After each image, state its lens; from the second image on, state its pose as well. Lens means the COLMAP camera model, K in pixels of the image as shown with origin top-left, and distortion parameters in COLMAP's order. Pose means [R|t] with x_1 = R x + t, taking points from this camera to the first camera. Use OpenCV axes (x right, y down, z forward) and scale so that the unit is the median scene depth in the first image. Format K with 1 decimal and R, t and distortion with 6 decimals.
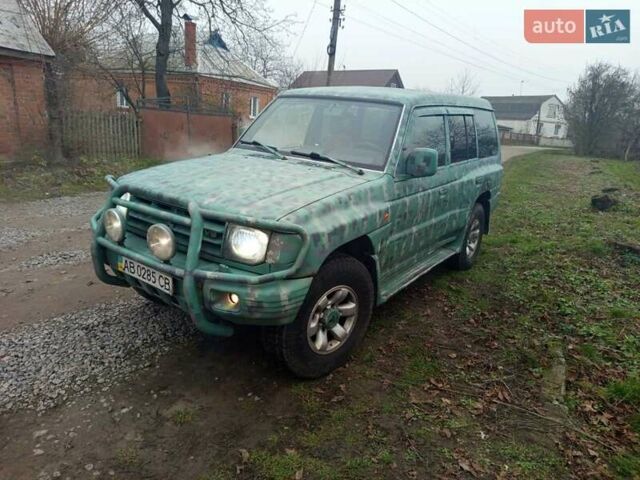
lens RADIAL K [[469.2, 0, 320.0], [0, 469.2, 240.0], [0, 0, 1]] dist [0.067281, -0.000245]
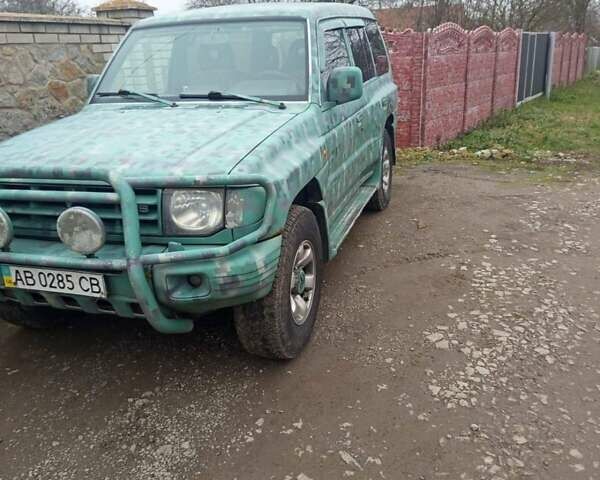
lens RADIAL K [[588.2, 0, 306.9], [0, 588.2, 241.4], [0, 0, 1]] dist [0.095191, -0.166705]
pose [[0.937274, -0.213604, 0.275481, -0.212706], [0.199568, 0.976746, 0.078360, 0.014781], [-0.285813, -0.018468, 0.958107, -0.005567]]
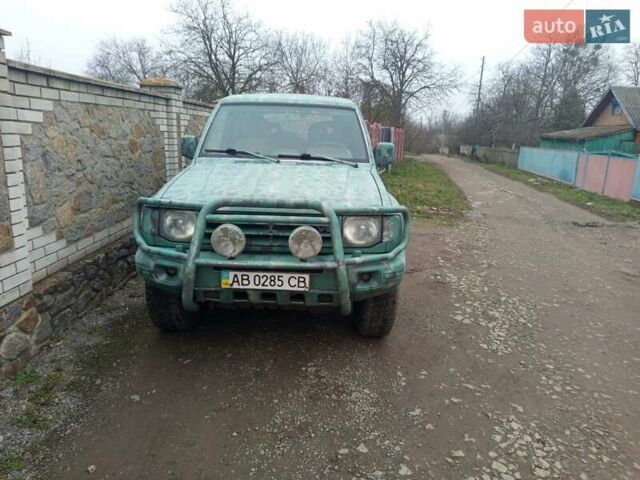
lens RADIAL K [[489.7, 0, 320.8], [0, 489.7, 227.8], [0, 0, 1]] dist [0.047167, -0.003087]
pose [[0.780464, -0.174085, 0.600476, -0.791341], [0.191501, 0.980852, 0.035459, -0.050463], [-0.595150, 0.087317, 0.798857, 0.059770]]
